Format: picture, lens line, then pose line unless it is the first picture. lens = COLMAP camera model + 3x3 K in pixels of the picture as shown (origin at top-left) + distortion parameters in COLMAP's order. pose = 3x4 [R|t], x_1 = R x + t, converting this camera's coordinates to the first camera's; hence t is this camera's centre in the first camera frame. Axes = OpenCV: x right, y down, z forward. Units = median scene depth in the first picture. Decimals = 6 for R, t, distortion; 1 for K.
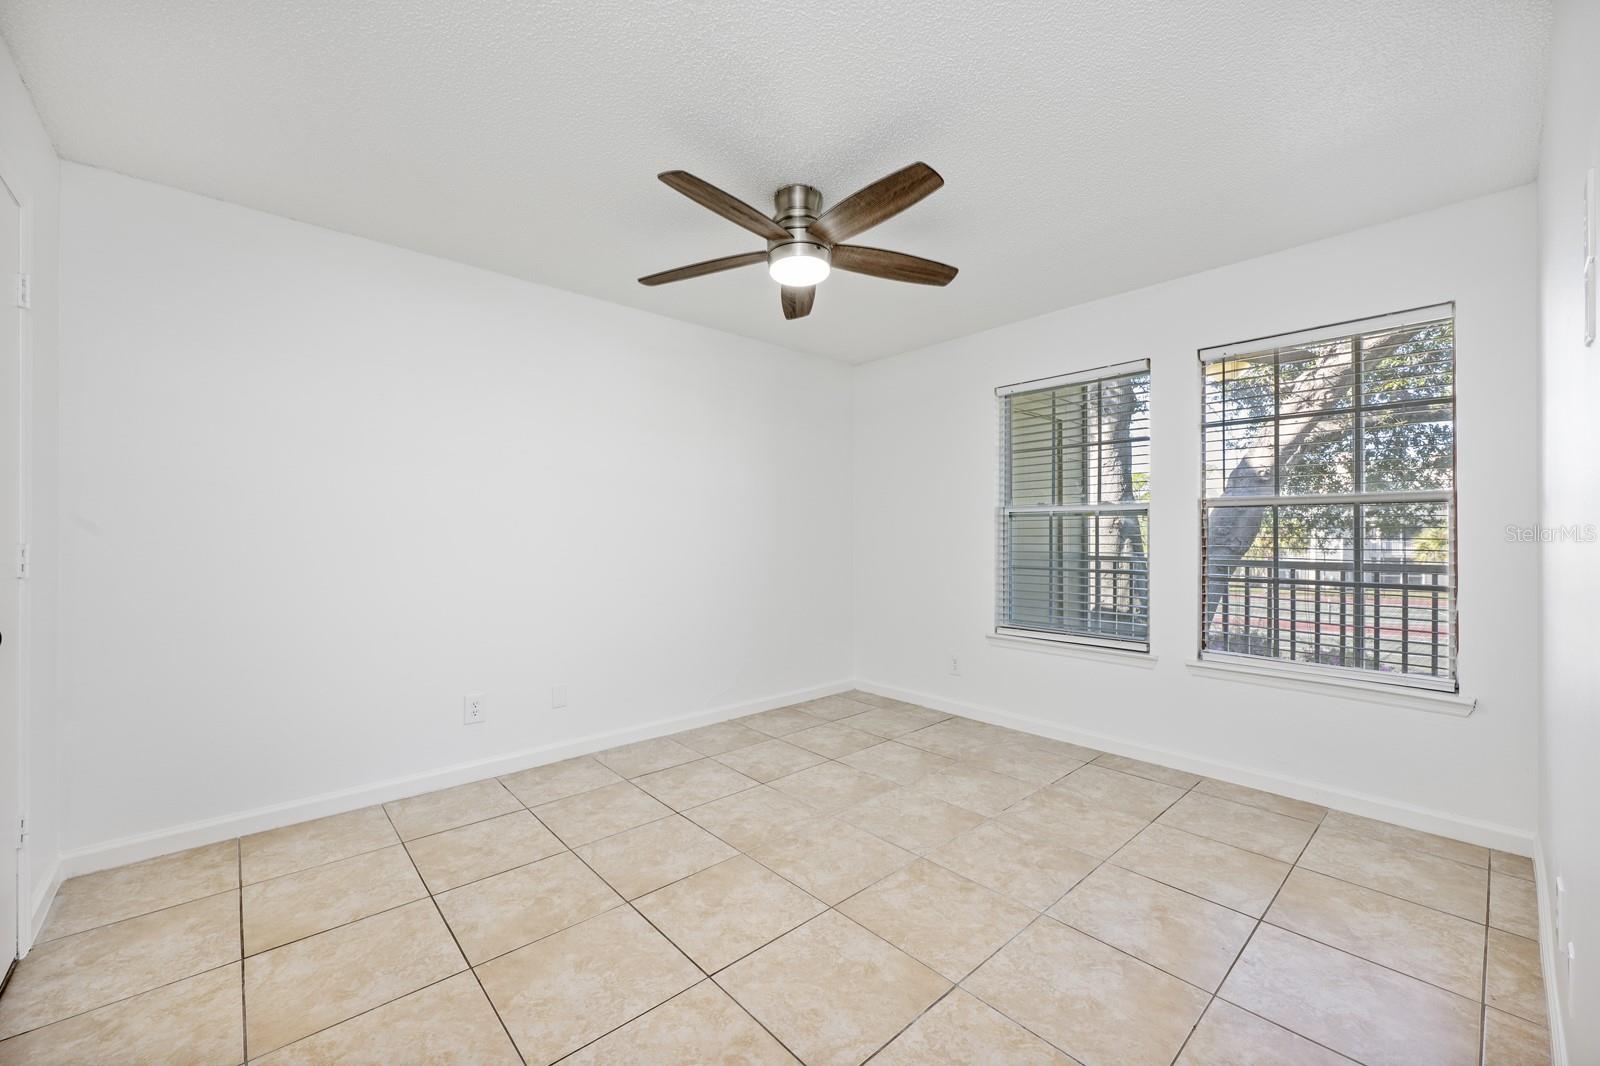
lens RADIAL K [[634.1, 0, 801.2], [0, 634.1, 532.5], [0, 0, 1]] dist [-0.002038, -0.000226]
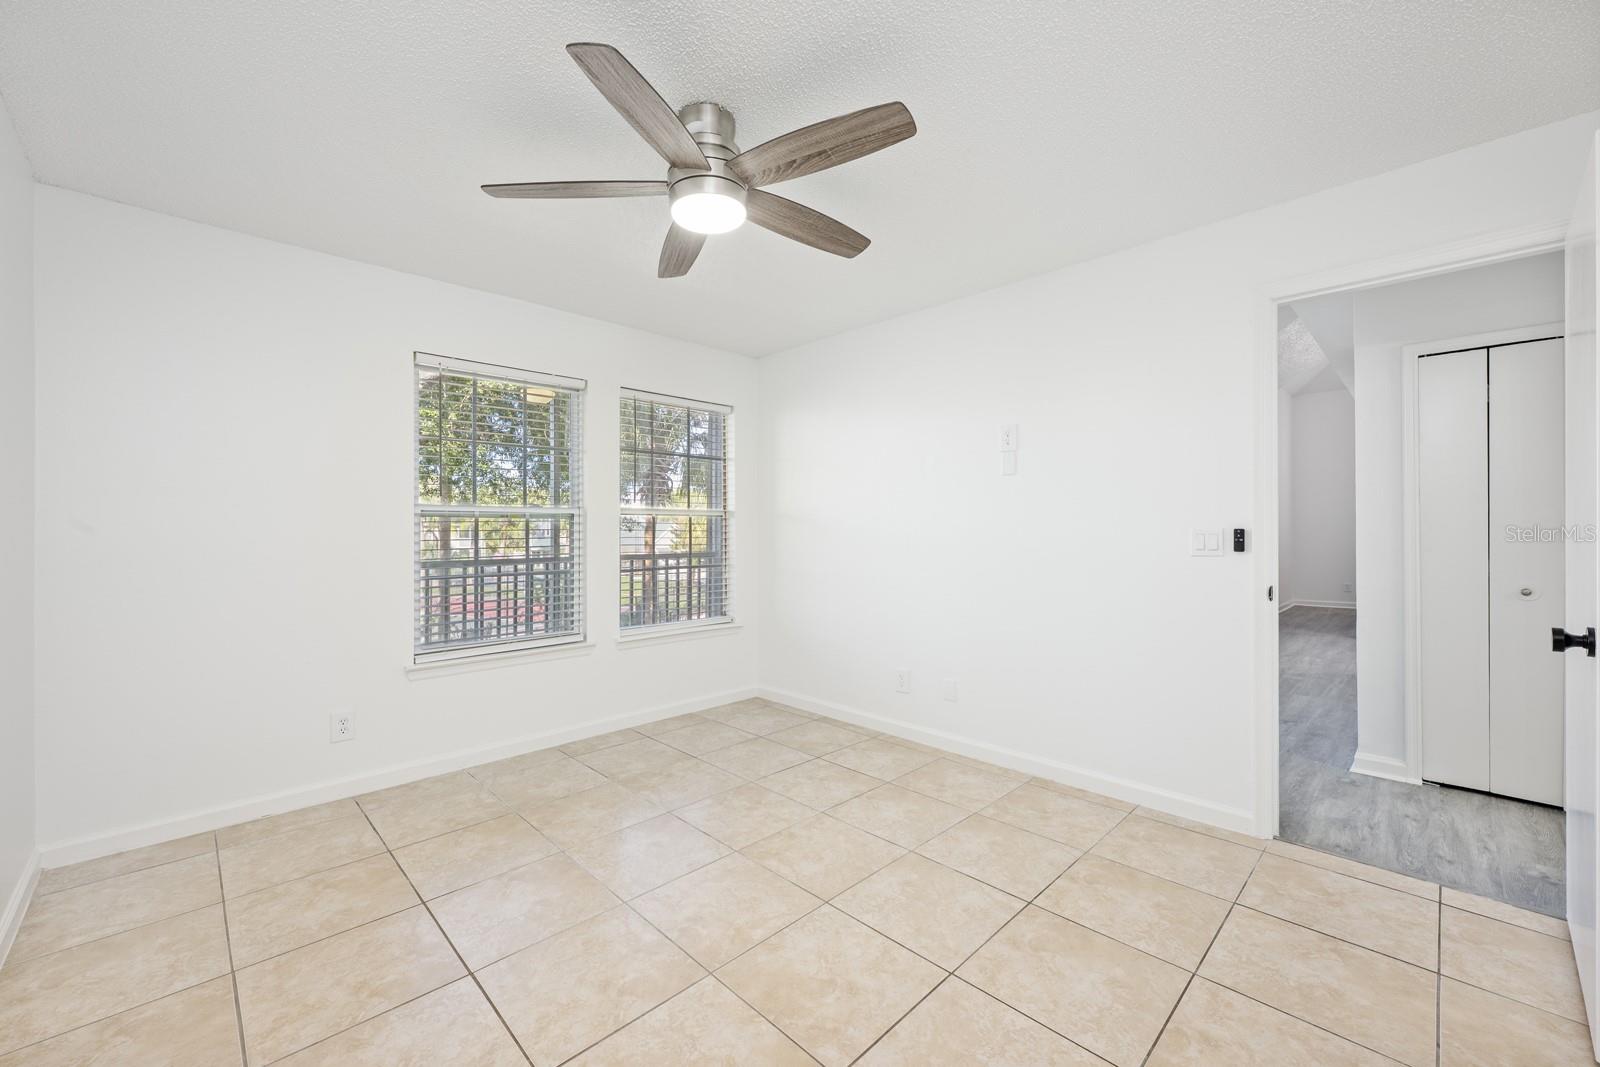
lens RADIAL K [[634.1, 0, 801.0], [0, 634.1, 530.6], [0, 0, 1]] dist [-0.002038, -0.000226]
pose [[-0.043984, 0.002349, 0.999029, -0.634181], [0.006280, 0.999978, -0.002075, -0.001966], [-0.999012, 0.006183, -0.043998, 0.708953]]
